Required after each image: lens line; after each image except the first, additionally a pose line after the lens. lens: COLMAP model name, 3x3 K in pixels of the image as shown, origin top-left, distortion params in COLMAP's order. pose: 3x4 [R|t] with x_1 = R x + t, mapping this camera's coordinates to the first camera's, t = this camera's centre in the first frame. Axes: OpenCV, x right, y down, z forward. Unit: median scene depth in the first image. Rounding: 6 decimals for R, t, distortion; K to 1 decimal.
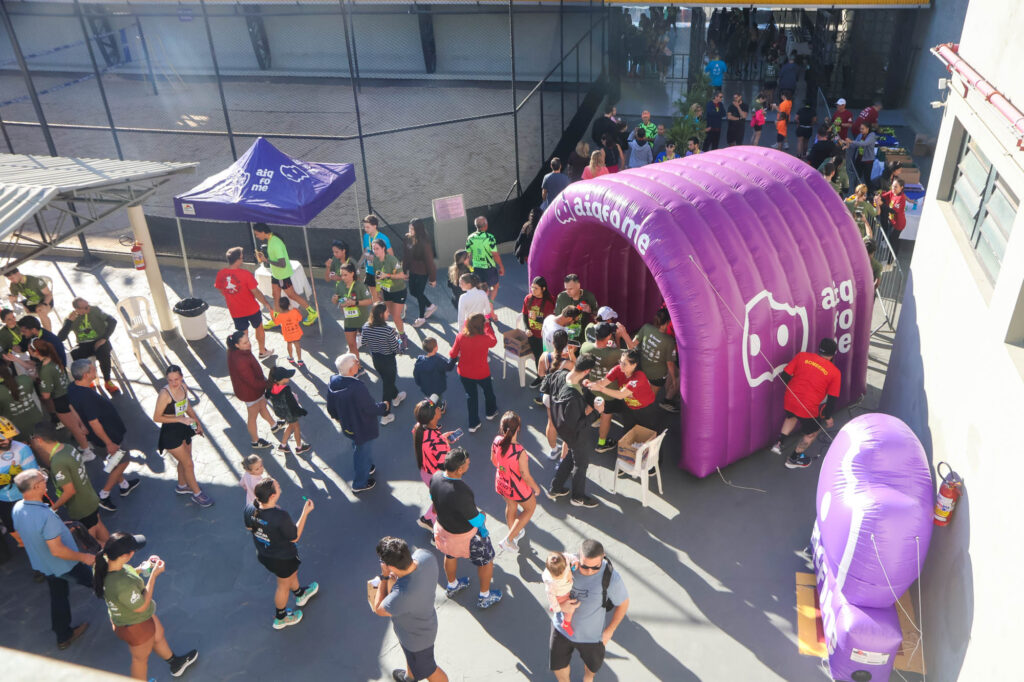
lens RADIAL K [[823.0, 0, 512.0], [0, 823.0, 341.0], [0, 0, 1]] dist [-0.082943, 0.103061]
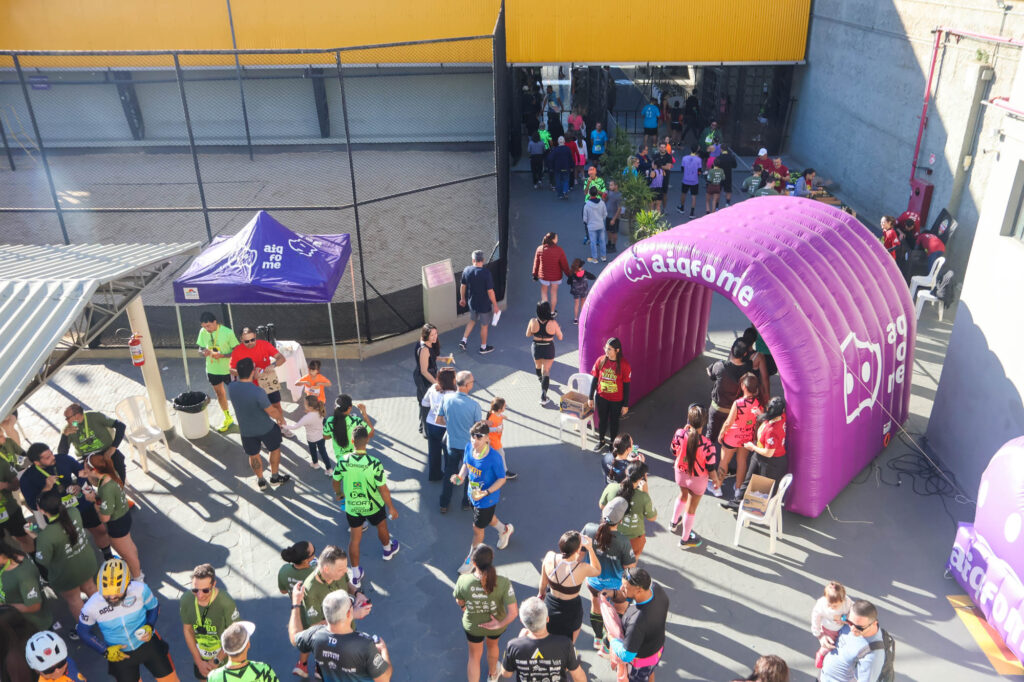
lens RADIAL K [[808.1, 0, 512.5], [0, 808.1, 360.5], [0, 0, 1]] dist [-0.075680, 0.092356]
pose [[0.973168, -0.090670, 0.211480, -0.245861], [0.099086, 0.994641, -0.029525, -0.027412], [-0.207669, 0.049688, 0.976936, 0.065774]]
